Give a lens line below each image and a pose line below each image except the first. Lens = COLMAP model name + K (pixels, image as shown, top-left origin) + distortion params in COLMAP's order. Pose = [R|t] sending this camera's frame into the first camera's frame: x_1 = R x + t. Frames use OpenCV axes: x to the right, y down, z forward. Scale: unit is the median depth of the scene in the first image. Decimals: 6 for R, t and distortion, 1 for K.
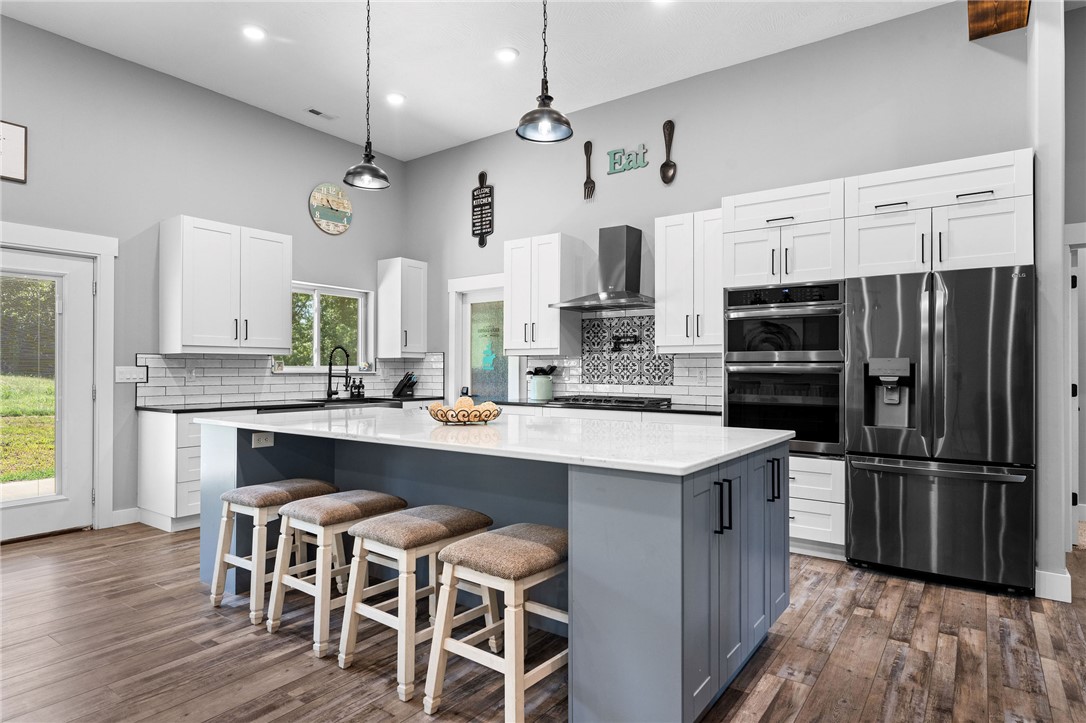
lens RADIAL K [[614.3, 0, 541.9], [0, 614.3, 363.5], [0, 0, 1]] dist [0.001402, 0.000582]
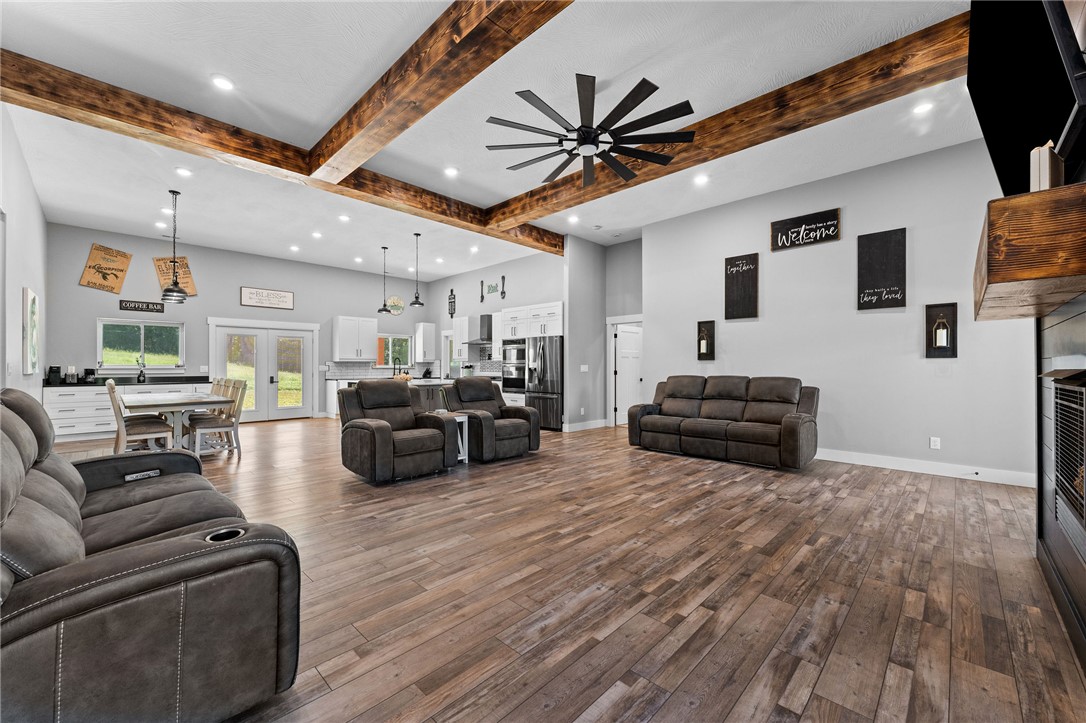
lens RADIAL K [[433.9, 0, 544.0], [0, 433.9, 364.8], [0, 0, 1]] dist [0.001550, -0.000558]
pose [[0.989633, -0.003101, -0.143588, 0.612620], [0.003930, 0.999977, 0.005490, -0.006366], [0.143567, -0.005997, 0.989622, -0.828142]]
